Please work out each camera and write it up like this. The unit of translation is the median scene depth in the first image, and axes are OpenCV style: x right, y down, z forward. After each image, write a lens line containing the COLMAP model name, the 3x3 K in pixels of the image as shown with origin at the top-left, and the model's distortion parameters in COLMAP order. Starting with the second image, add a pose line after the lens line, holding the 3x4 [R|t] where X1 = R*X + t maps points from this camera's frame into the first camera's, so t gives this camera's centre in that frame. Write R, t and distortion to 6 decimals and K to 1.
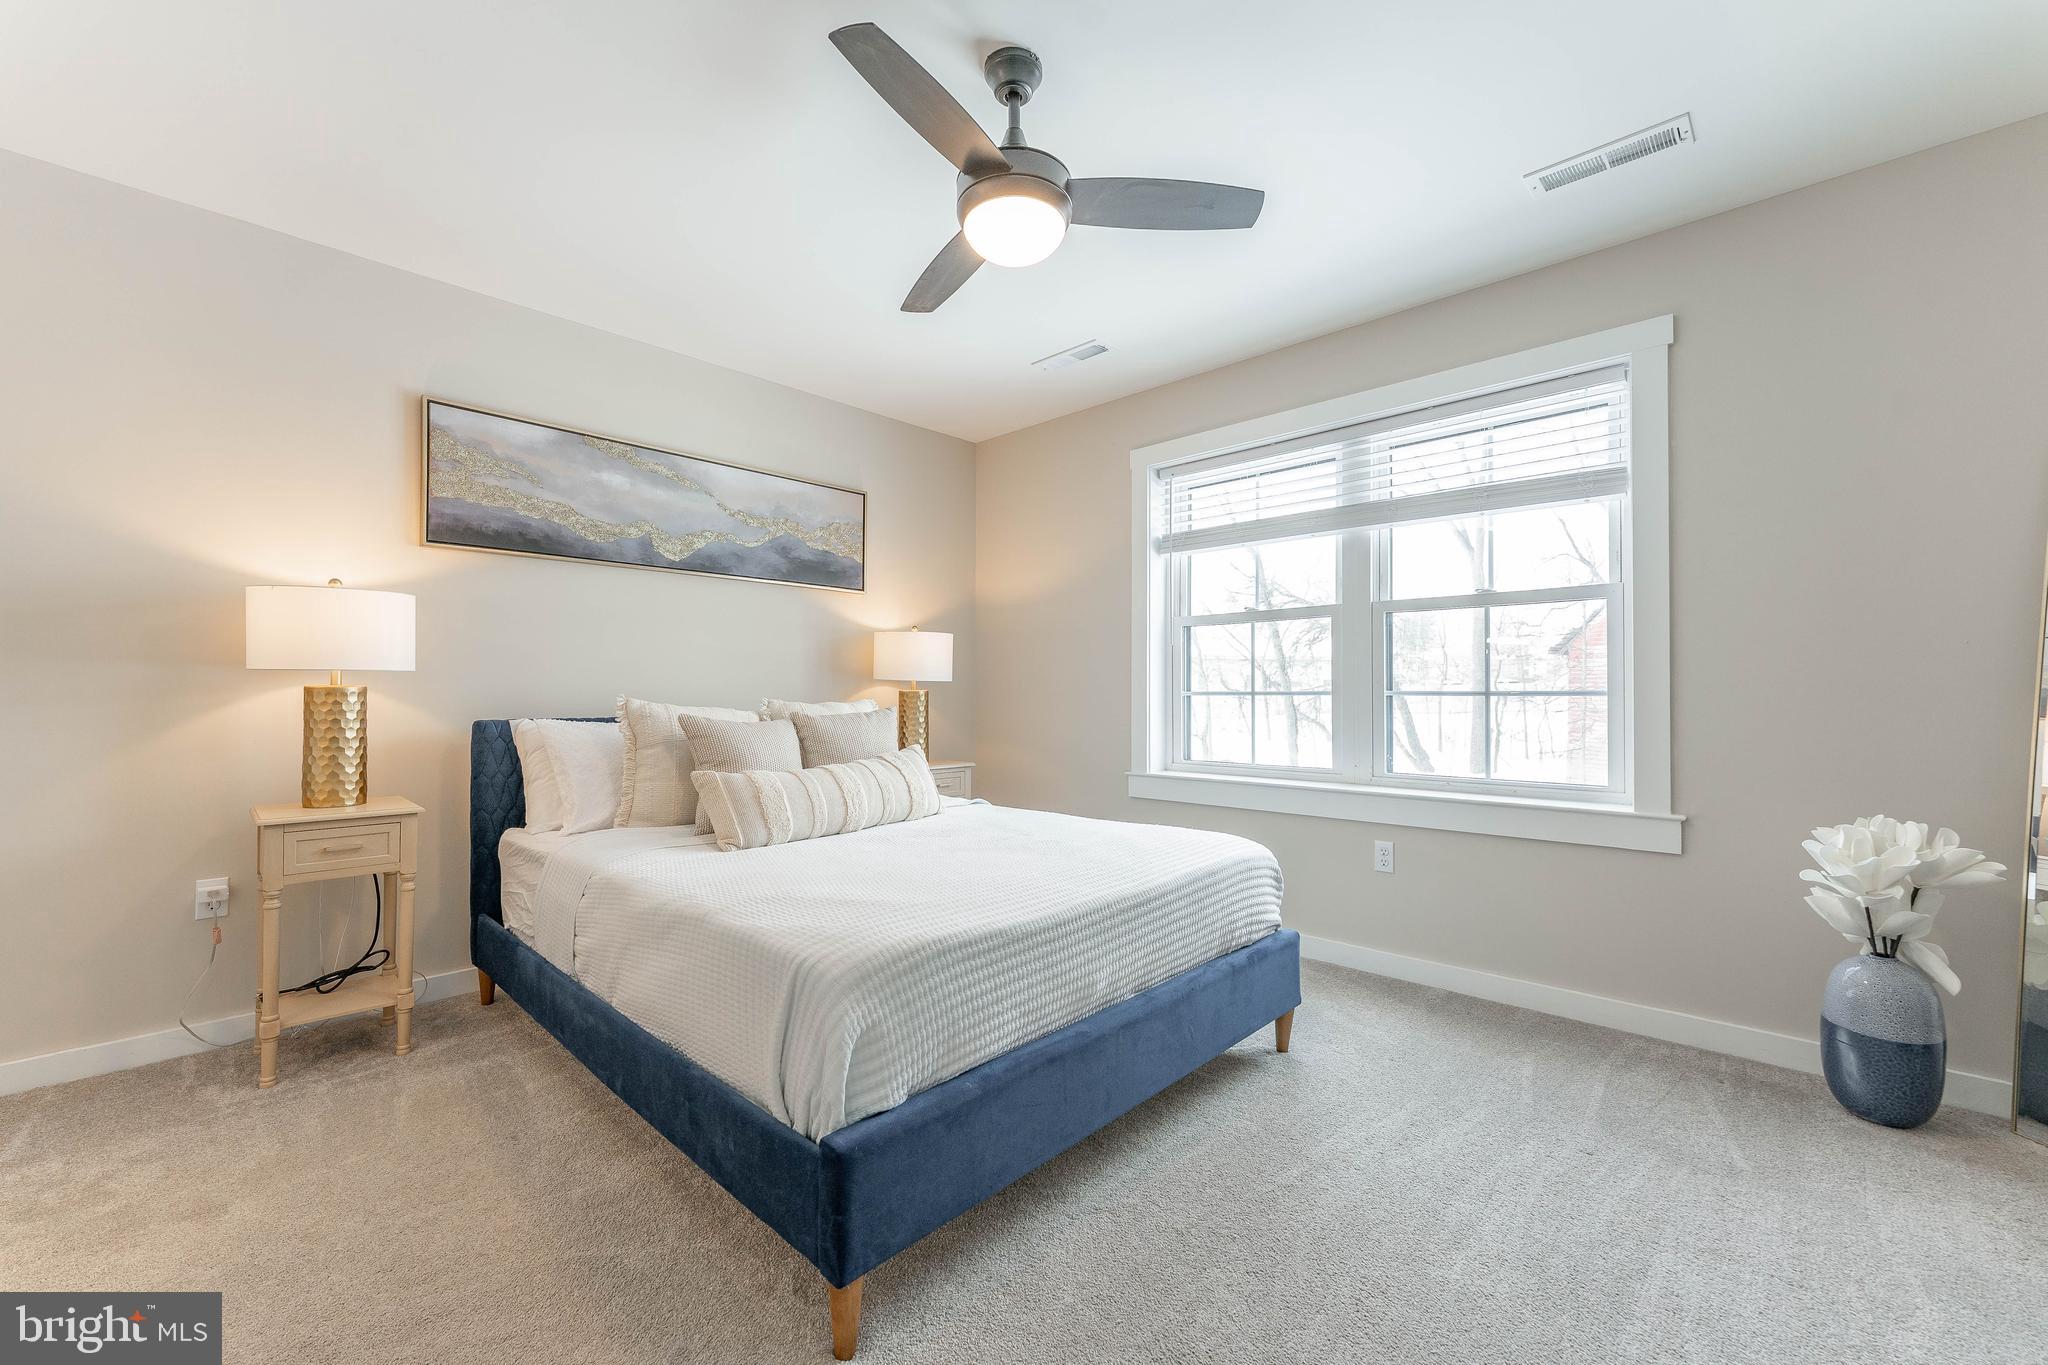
lens RADIAL K [[818.6, 0, 1015.3], [0, 818.6, 678.4], [0, 0, 1]] dist [-0.000469, 0.000212]
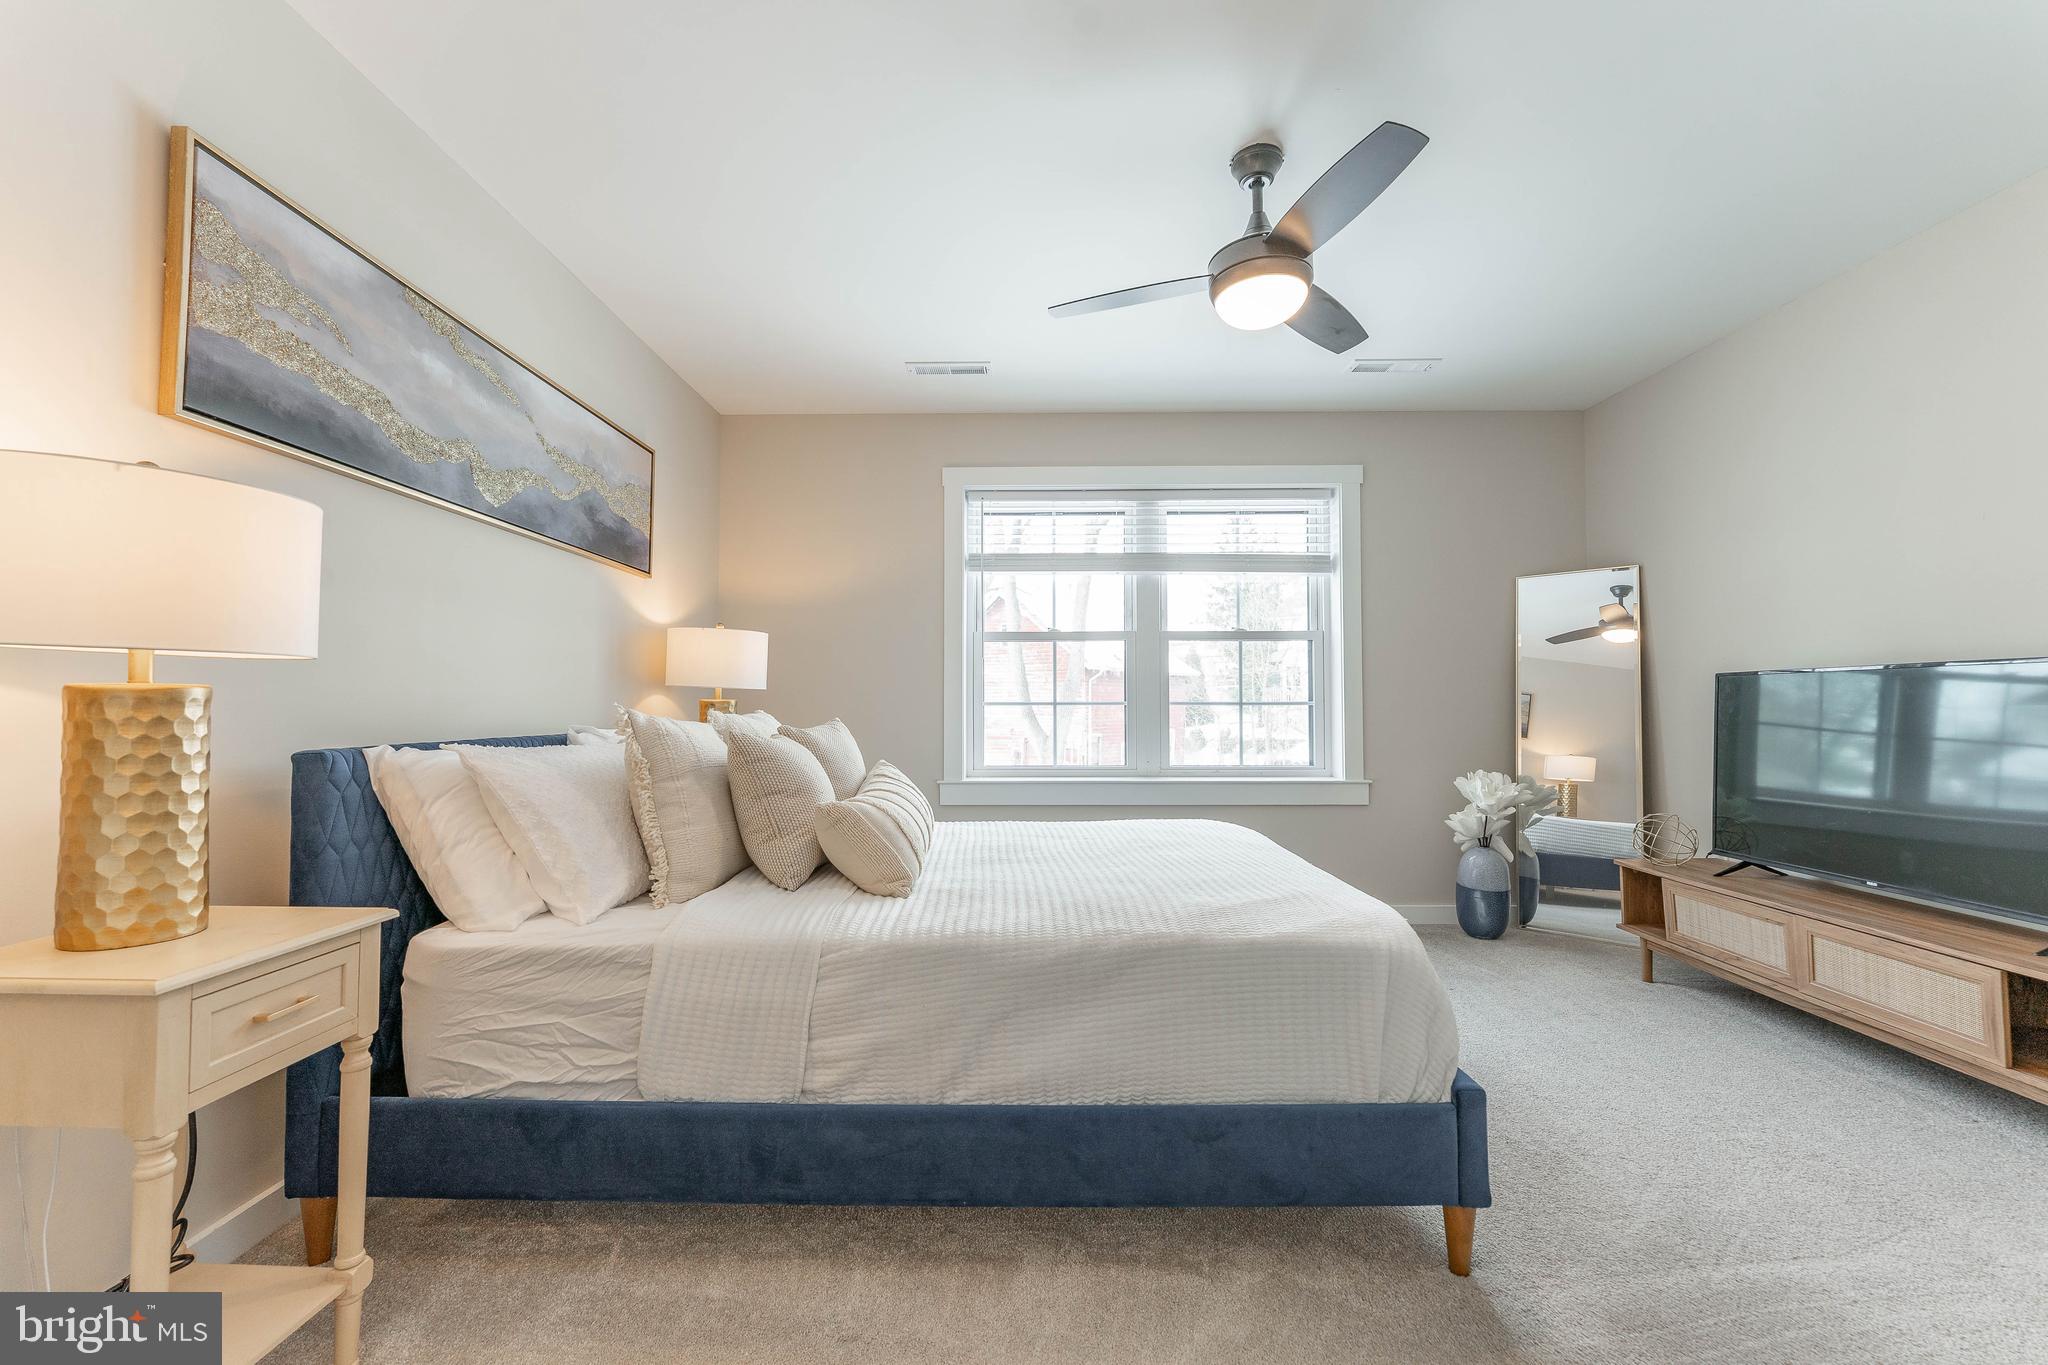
lens RADIAL K [[818.6, 0, 1019.9], [0, 818.6, 673.2], [0, 0, 1]] dist [-0.000469, 0.000212]
pose [[0.730172, 0.026011, 0.682768, -0.587146], [-0.012059, 0.999610, -0.025185, 0.005822], [-0.683157, 0.010156, 0.730201, 0.226186]]
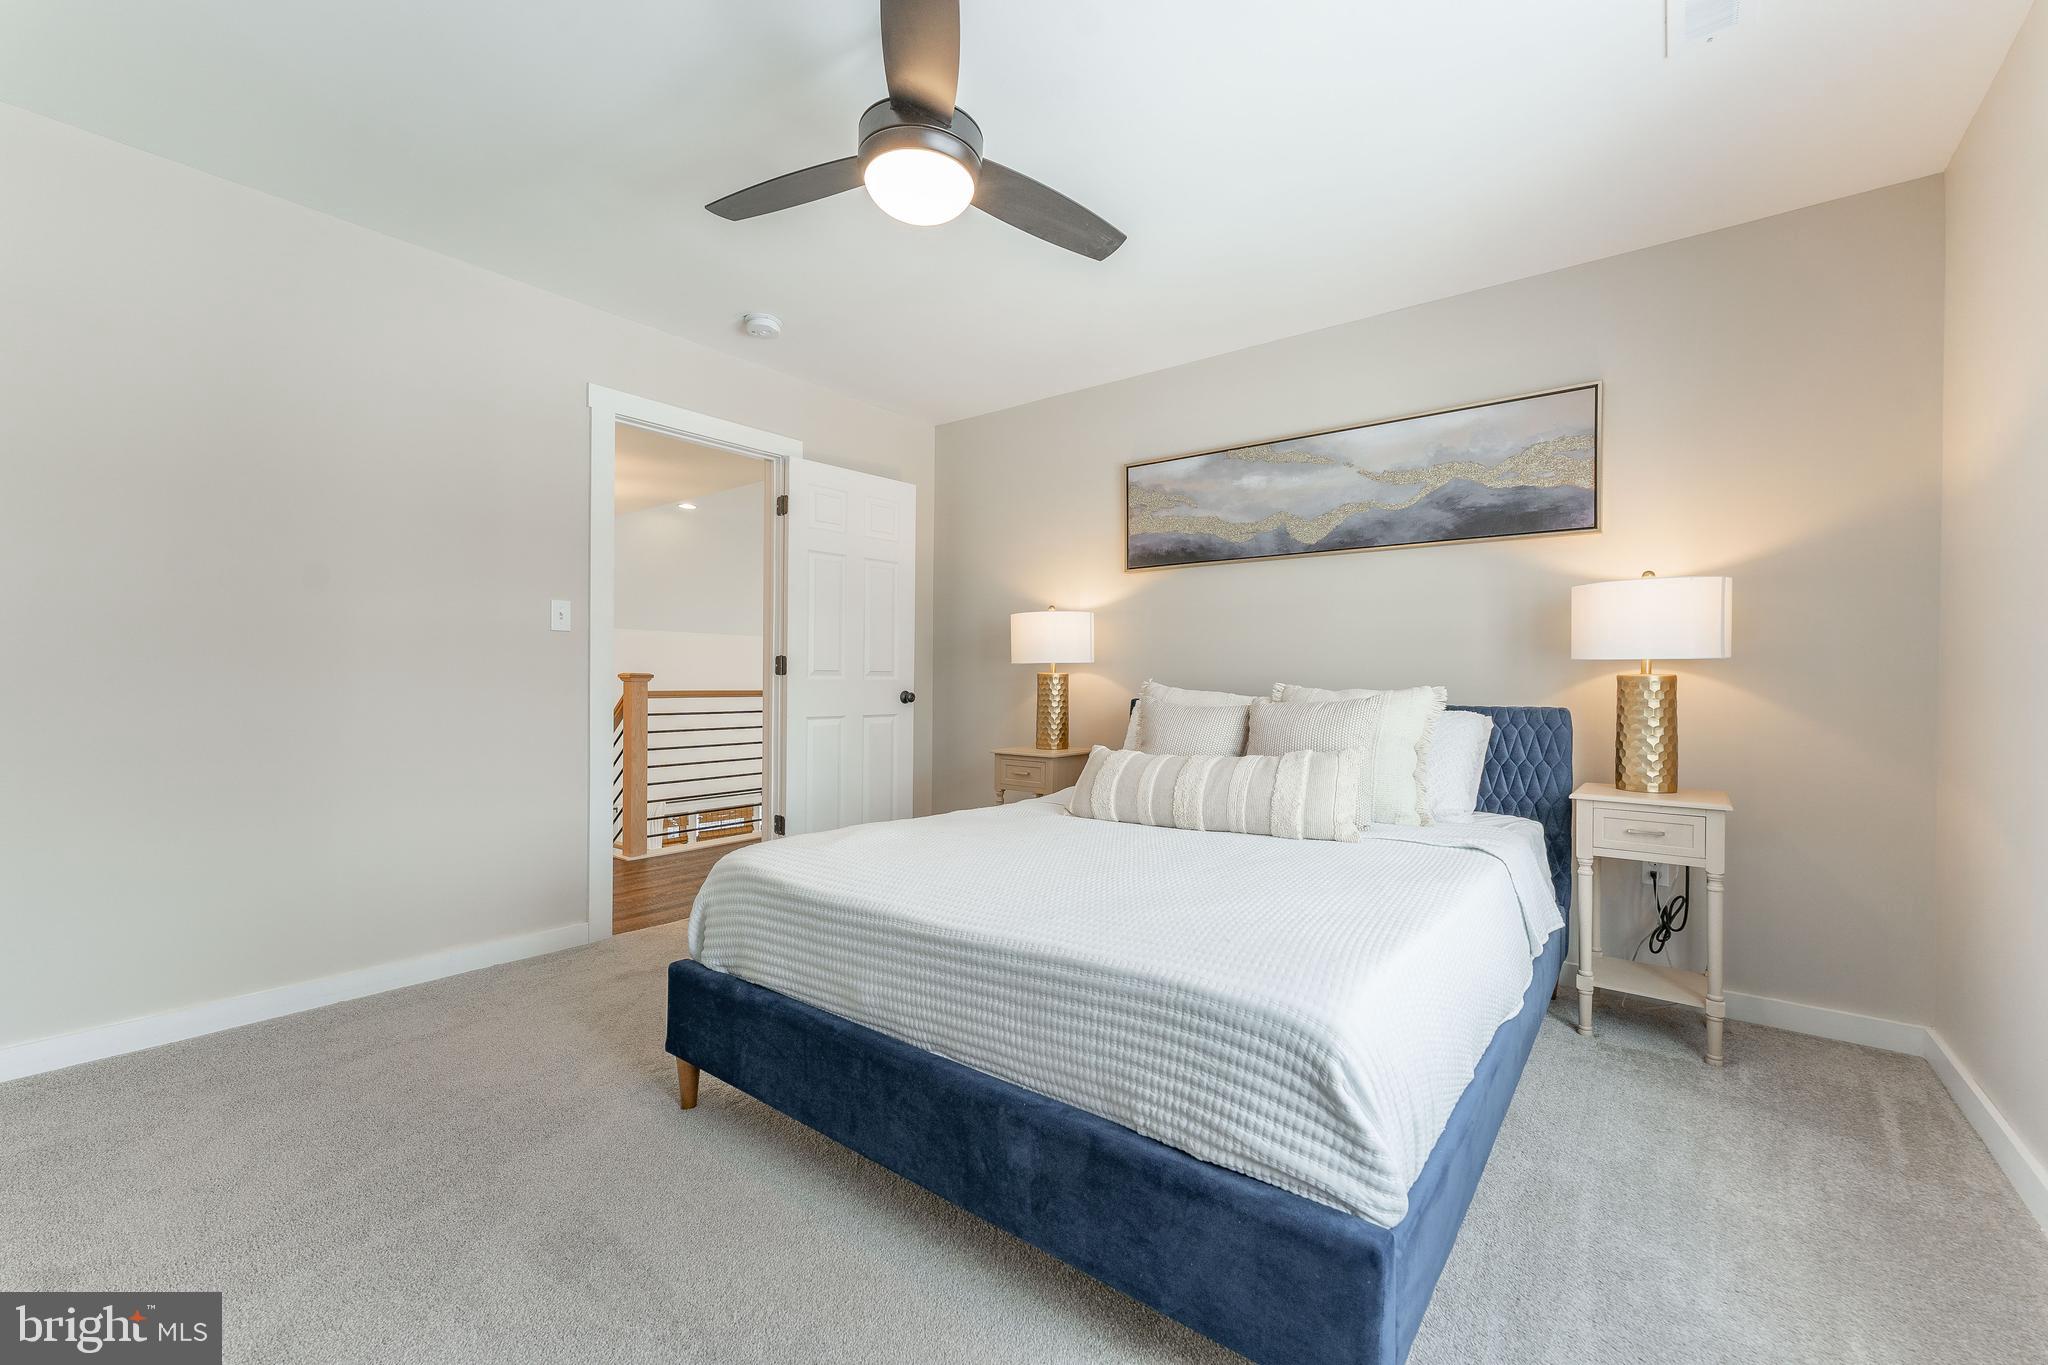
lens RADIAL K [[818.6, 0, 1026.0], [0, 818.6, 666.9], [0, 0, 1]] dist [-0.000469, 0.000212]
pose [[0.113218, -0.014912, -0.993458, 0.548784], [0.014175, 0.999810, -0.013391, 0.012848], [0.993469, -0.012567, 0.113408, 0.575902]]
